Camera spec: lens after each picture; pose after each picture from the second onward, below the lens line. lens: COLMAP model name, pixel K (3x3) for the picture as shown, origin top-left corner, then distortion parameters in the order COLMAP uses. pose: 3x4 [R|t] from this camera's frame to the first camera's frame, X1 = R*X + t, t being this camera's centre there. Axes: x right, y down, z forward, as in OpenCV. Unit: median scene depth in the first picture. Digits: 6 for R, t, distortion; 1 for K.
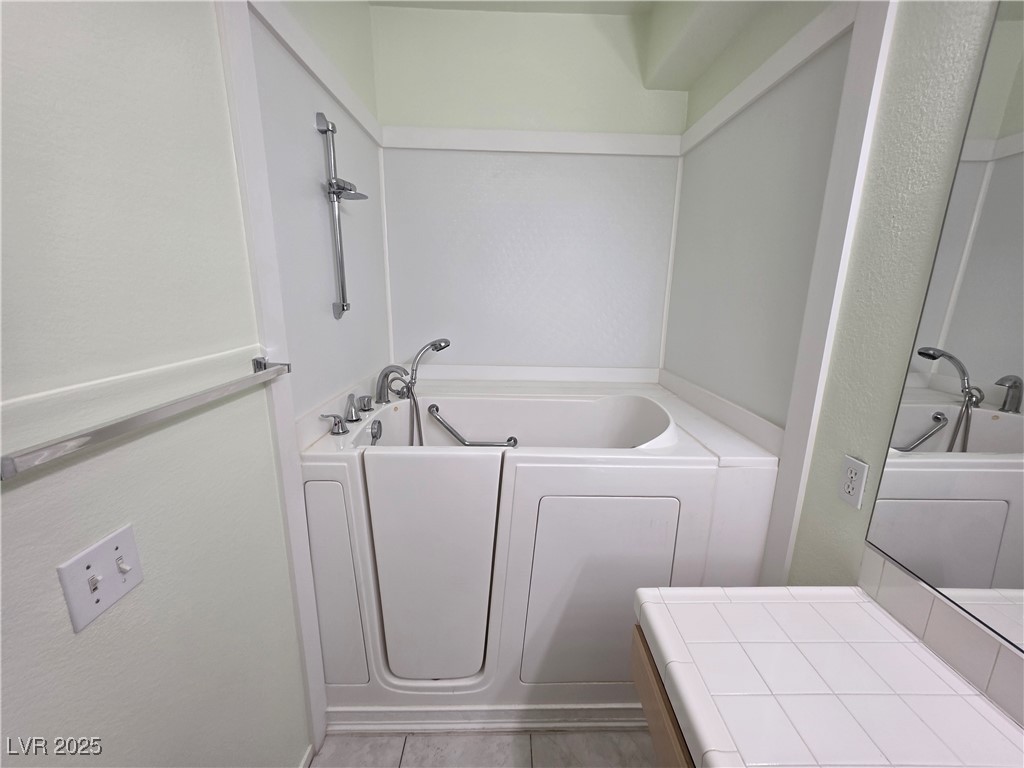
lens RADIAL K [[412.5, 0, 514.9], [0, 412.5, 382.5], [0, 0, 1]] dist [0.003217, -0.000505]
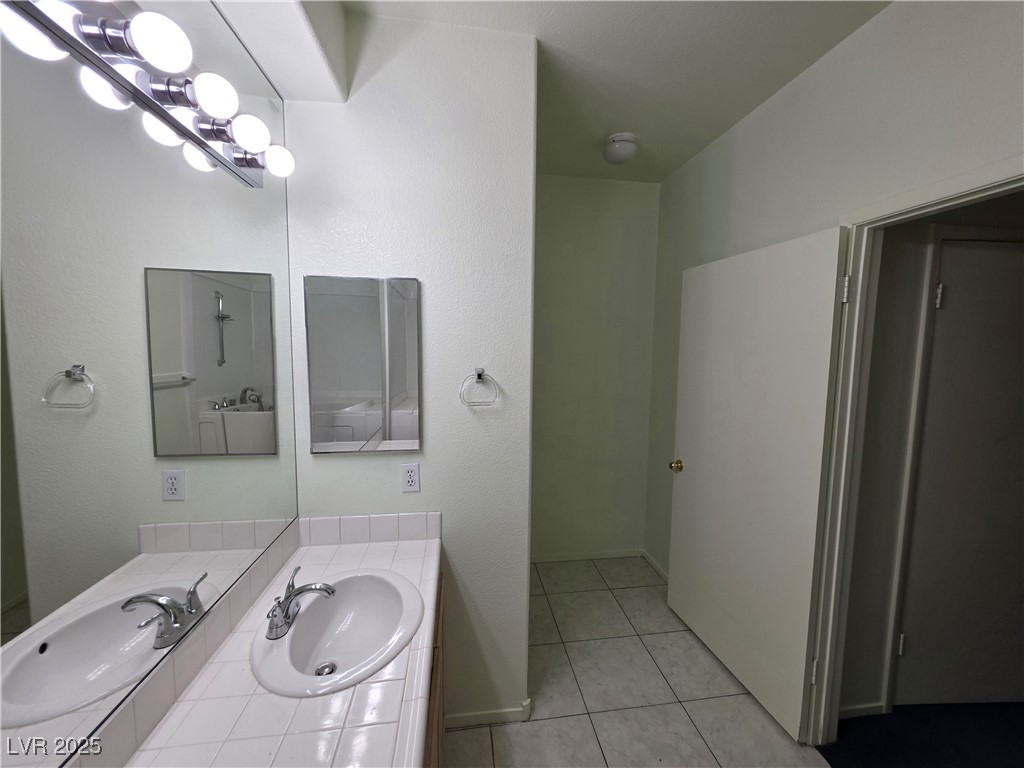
lens RADIAL K [[412.5, 0, 518.3], [0, 412.5, 386.6], [0, 0, 1]] dist [0.003217, -0.000505]
pose [[0.992237, -0.019131, 0.122878, 1.109339], [0.035816, 0.990192, -0.135046, 0.389362], [-0.119090, 0.138399, 0.983190, -1.745461]]
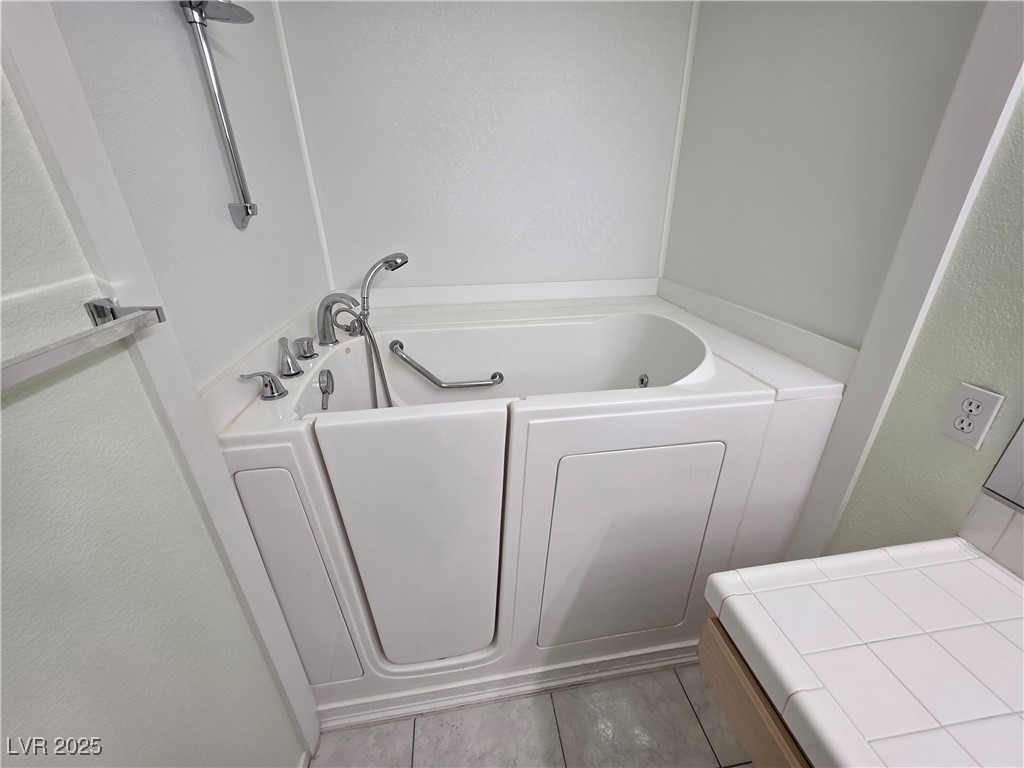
lens RADIAL K [[412.5, 0, 516.7], [0, 412.5, 384.5], [0, 0, 1]] dist [0.003217, -0.000505]
pose [[0.990419, -0.082319, 0.110874, -0.084151], [0.057486, 0.975800, 0.210974, -0.023773], [-0.125558, -0.202579, 0.971183, 0.250294]]
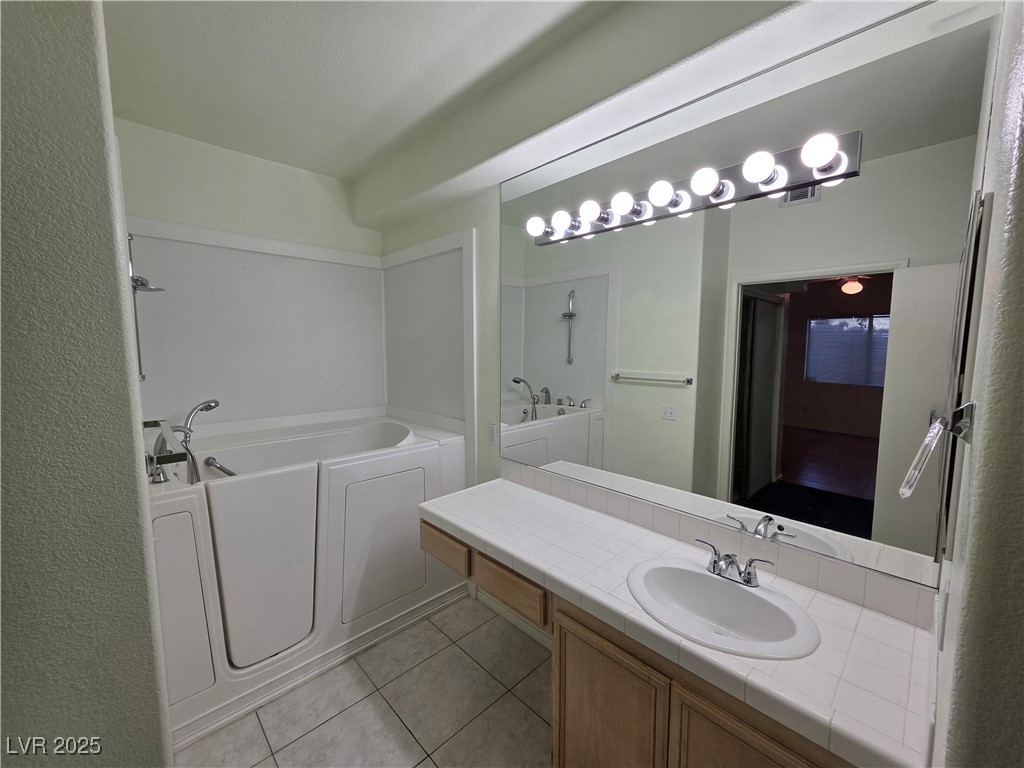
lens RADIAL K [[412.5, 0, 517.1], [0, 412.5, 384.6], [0, 0, 1]] dist [0.003217, -0.000505]
pose [[0.730058, -0.082986, 0.678328, -0.451662], [0.164305, 0.984798, -0.056355, 0.080115], [-0.663339, 0.152595, 0.732595, -0.592877]]
